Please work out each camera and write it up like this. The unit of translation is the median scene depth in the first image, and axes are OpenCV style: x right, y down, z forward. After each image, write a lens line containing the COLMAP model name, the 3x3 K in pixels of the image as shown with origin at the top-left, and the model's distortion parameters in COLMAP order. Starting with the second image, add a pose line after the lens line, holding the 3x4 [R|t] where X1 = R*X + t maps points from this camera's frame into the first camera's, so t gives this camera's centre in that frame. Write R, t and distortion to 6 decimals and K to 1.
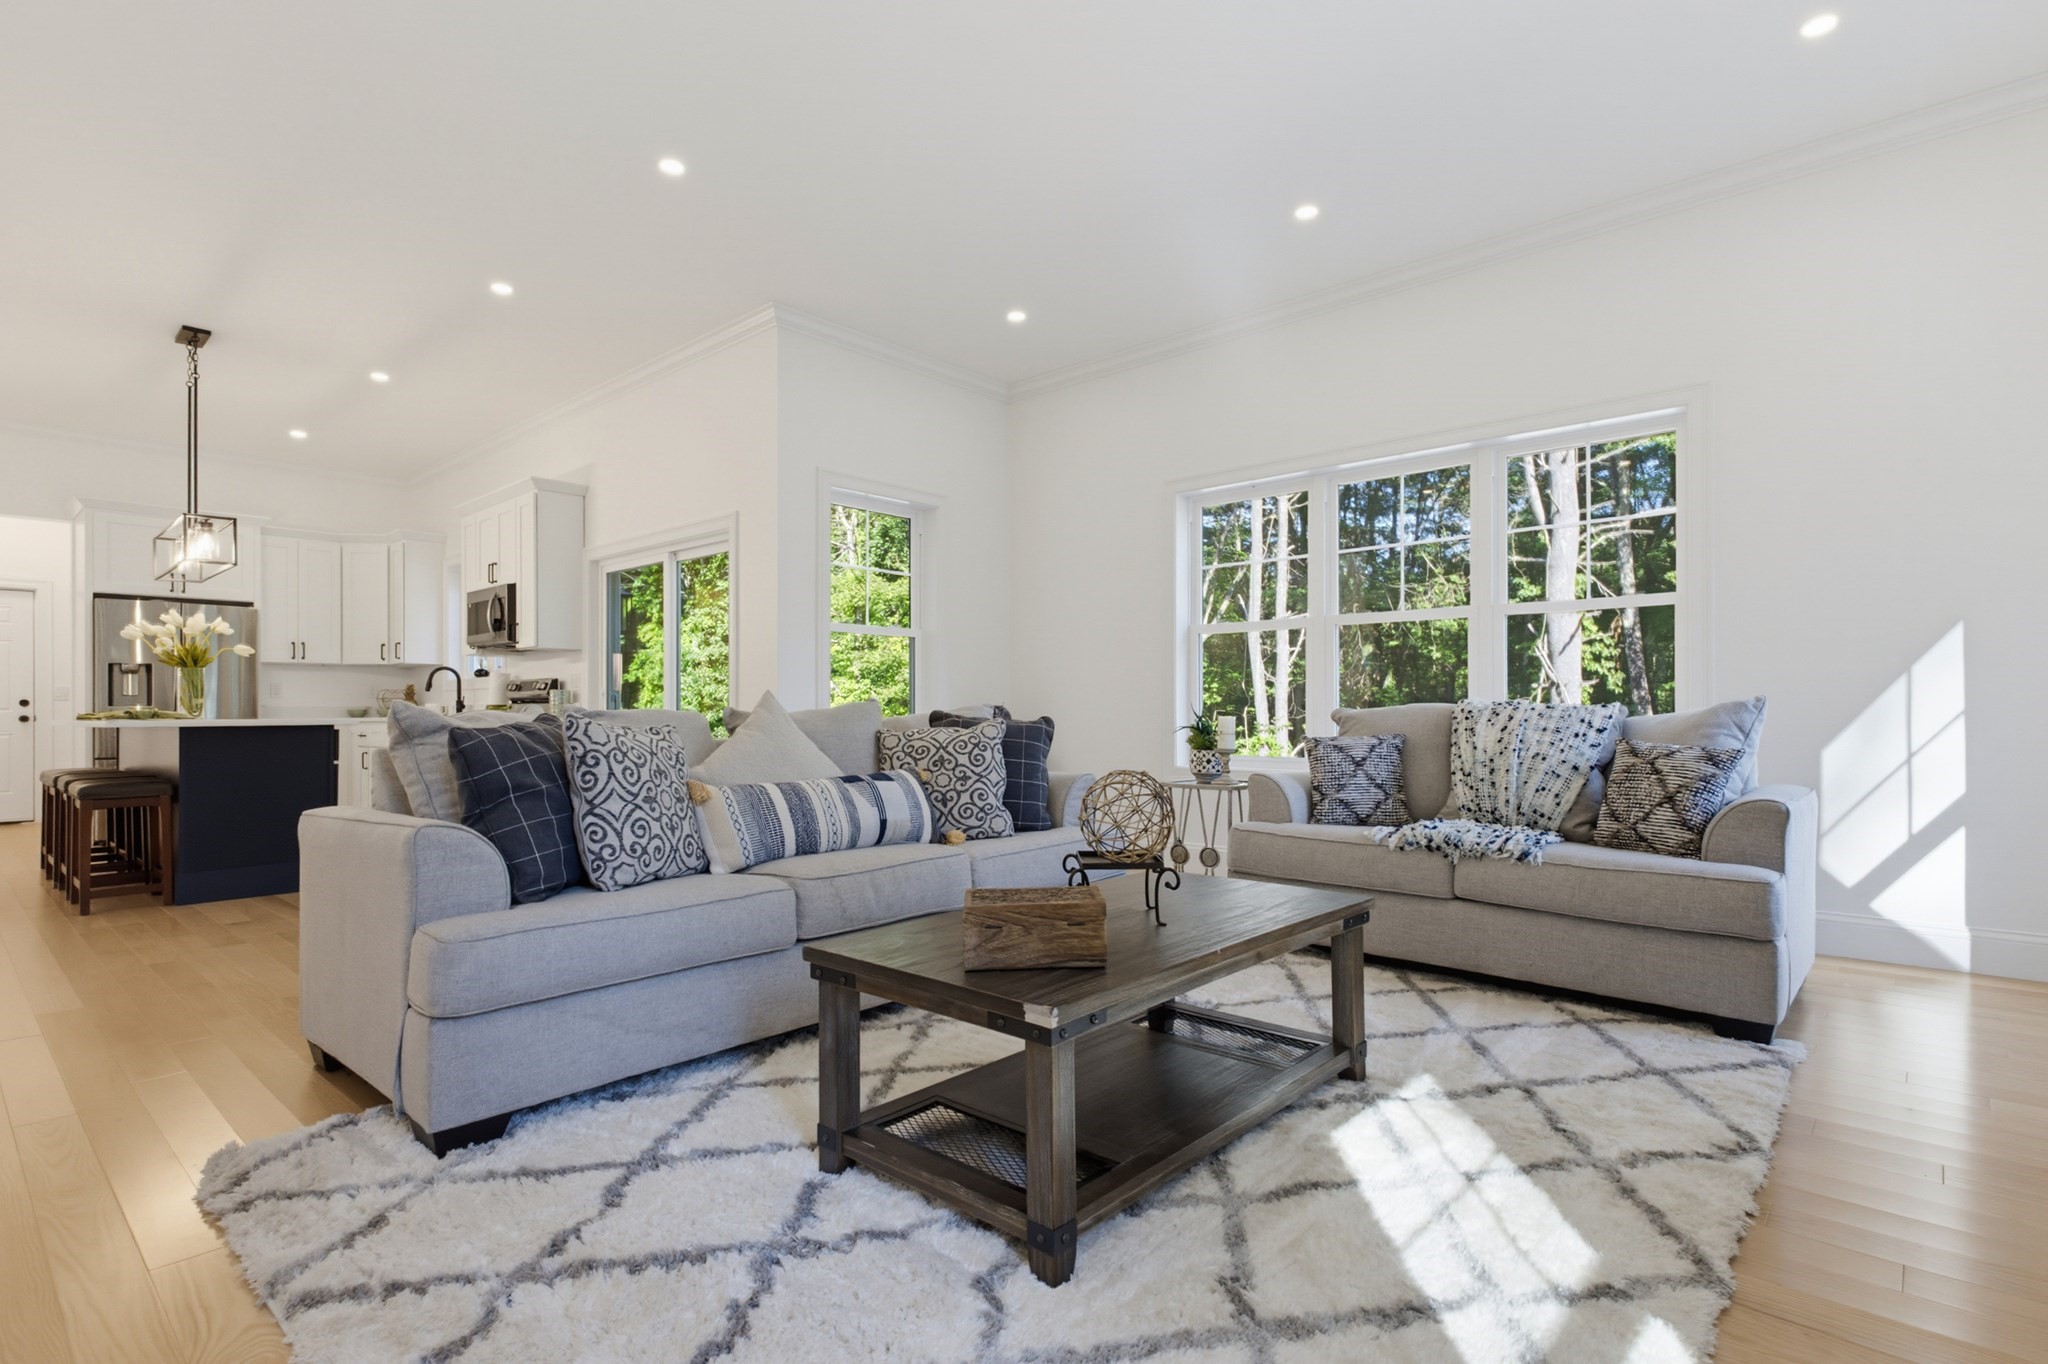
lens RADIAL K [[987.1, 0, 1038.0], [0, 987.1, 694.9], [0, 0, 1]] dist [0.009864, -0.000104]
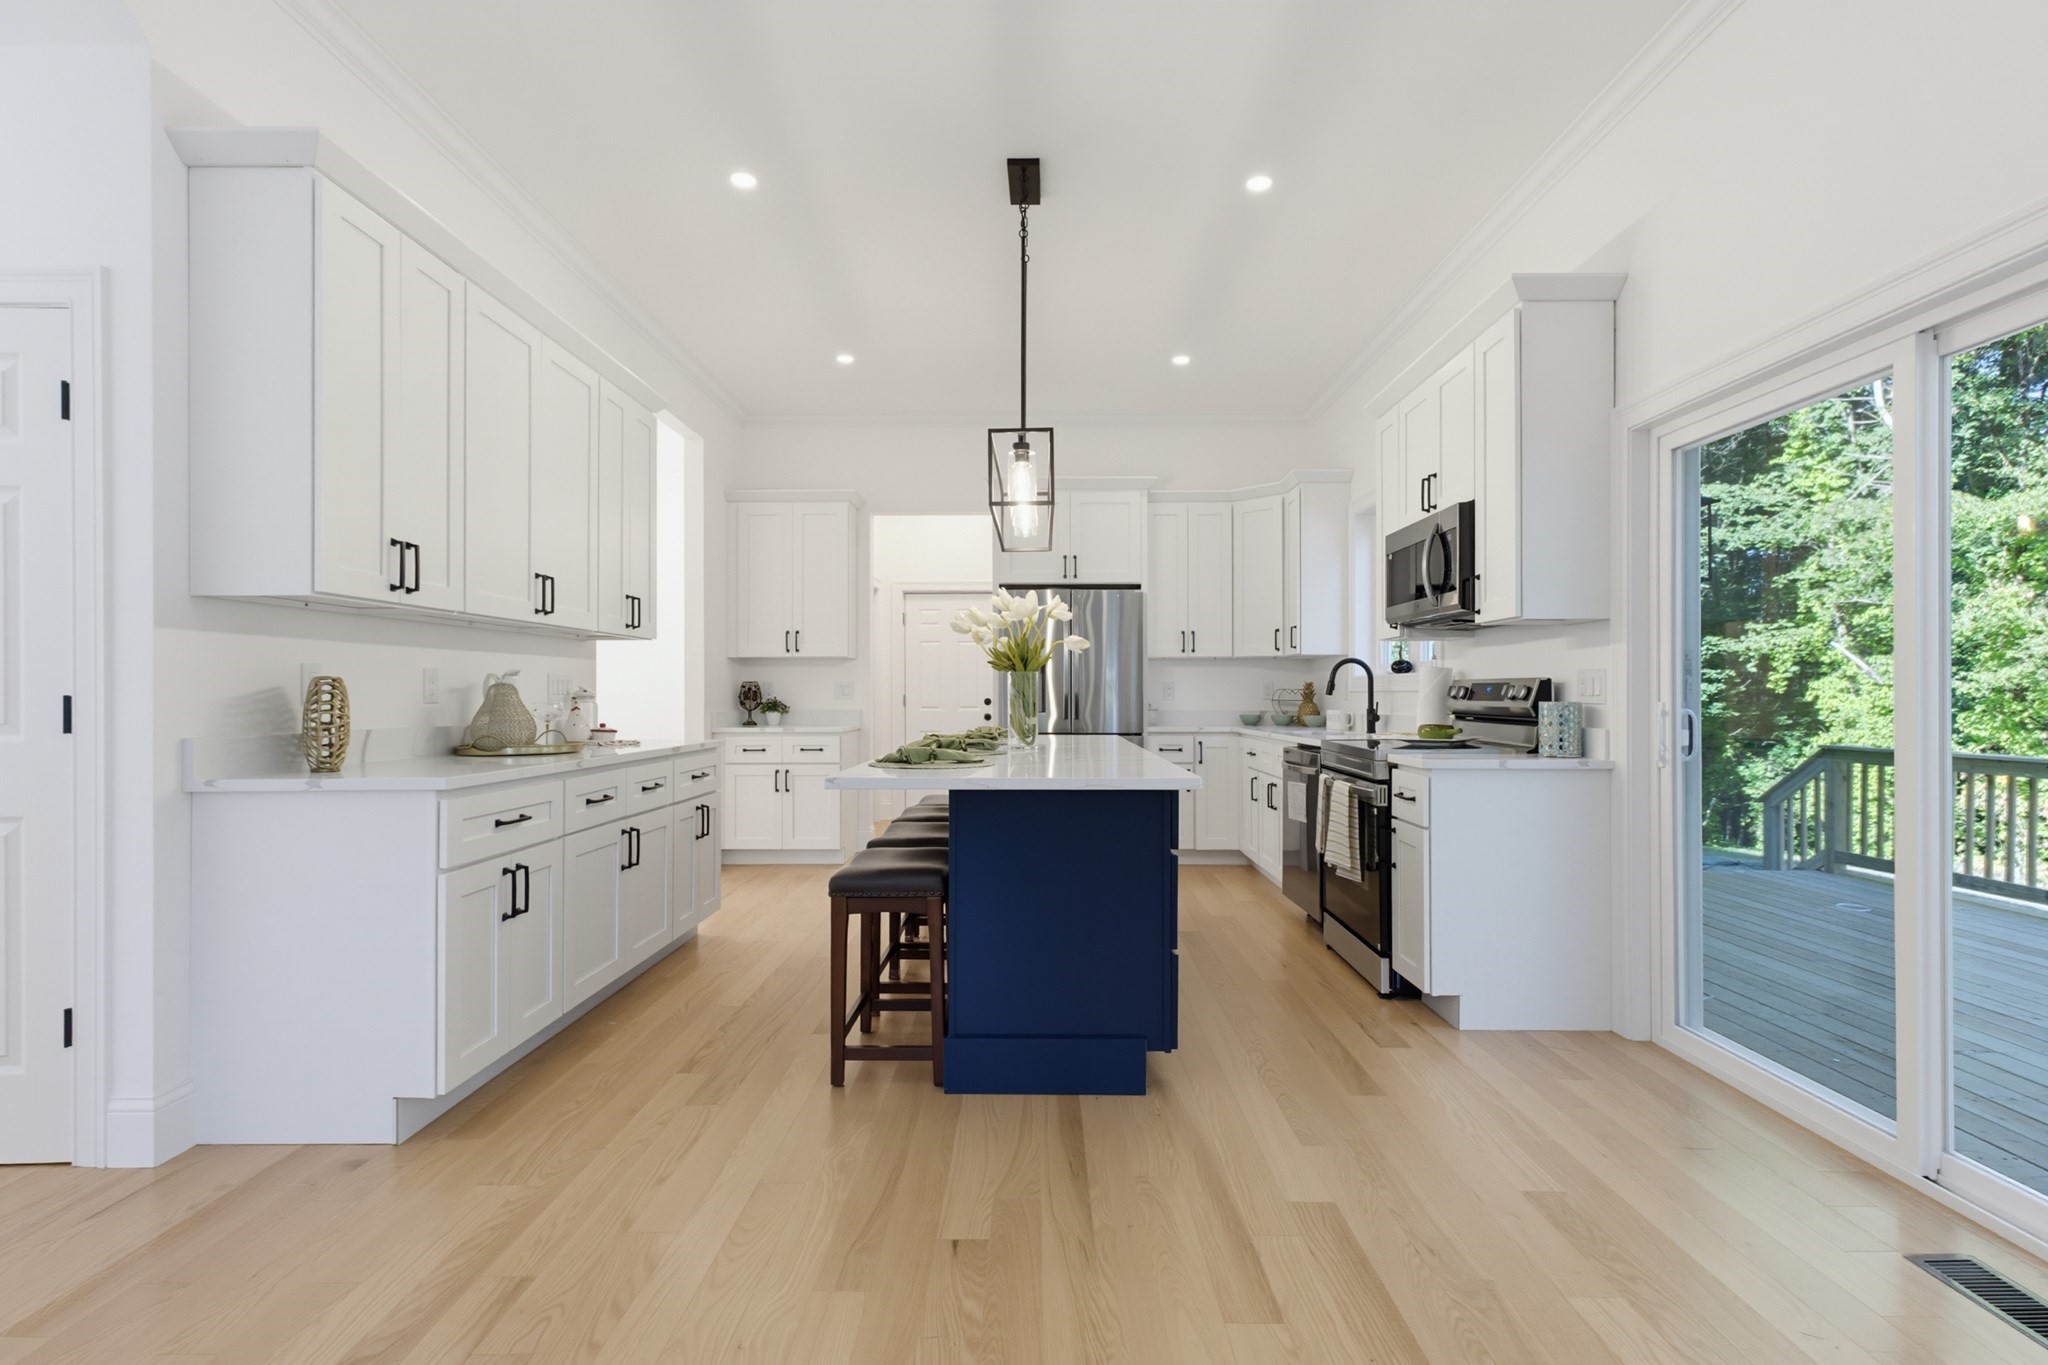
lens RADIAL K [[987.1, 0, 1038.0], [0, 987.1, 695.4], [0, 0, 1]] dist [0.009864, -0.000104]
pose [[0.667365, 0.006095, -0.744706, -0.280620], [0.006774, 0.999875, 0.014255, -0.016771], [0.744700, -0.014558, 0.667241, 0.457534]]
